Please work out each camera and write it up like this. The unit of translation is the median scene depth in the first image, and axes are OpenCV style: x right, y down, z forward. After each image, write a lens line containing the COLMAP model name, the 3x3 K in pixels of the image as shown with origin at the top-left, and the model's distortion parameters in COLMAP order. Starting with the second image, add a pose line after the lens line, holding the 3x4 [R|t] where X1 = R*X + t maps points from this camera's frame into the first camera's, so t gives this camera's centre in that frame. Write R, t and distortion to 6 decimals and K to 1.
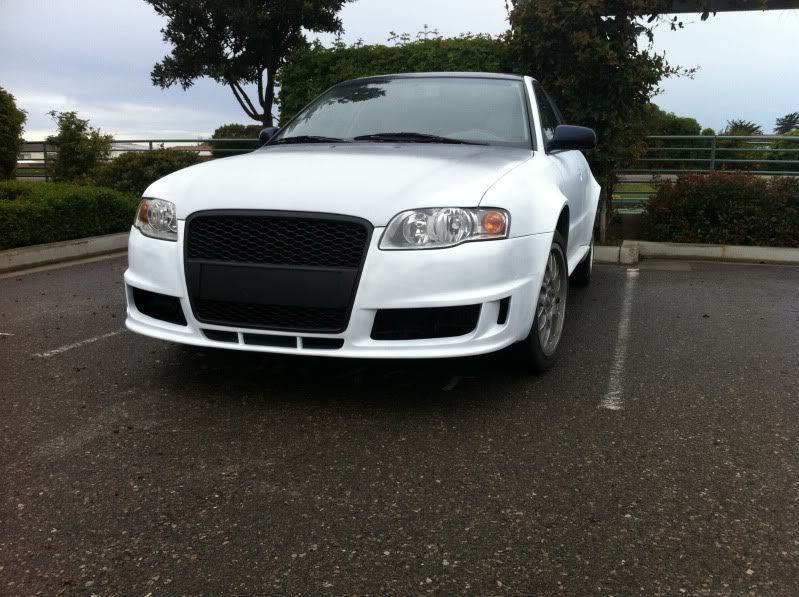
lens RADIAL K [[781.4, 0, 399.5], [0, 781.4, 298.5], [0, 0, 1]] dist [0.076354, -0.312908]
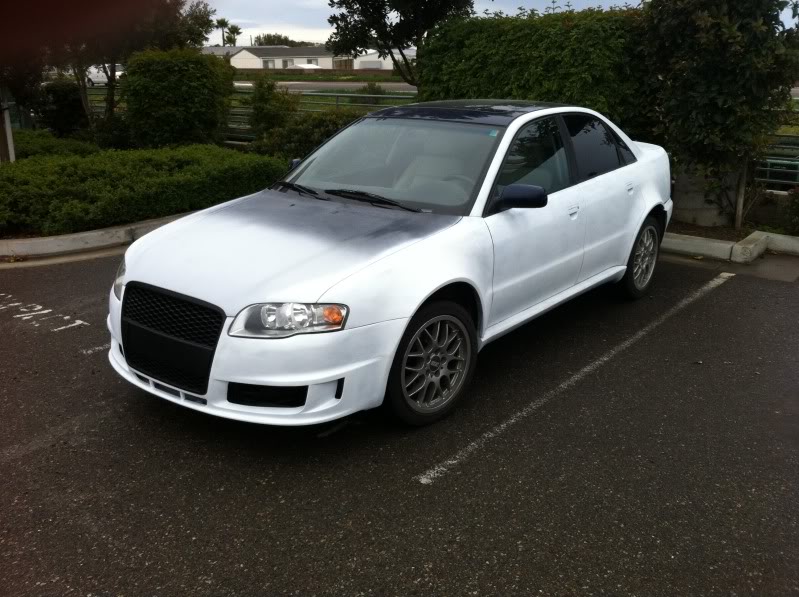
lens RADIAL K [[781.4, 0, 399.5], [0, 781.4, 298.5], [0, 0, 1]] dist [0.076354, -0.312908]
pose [[0.935214, 0.097961, -0.340261, 0.617699], [-0.052434, 0.988687, 0.140528, -0.295432], [0.350178, -0.113583, 0.929771, -0.061927]]
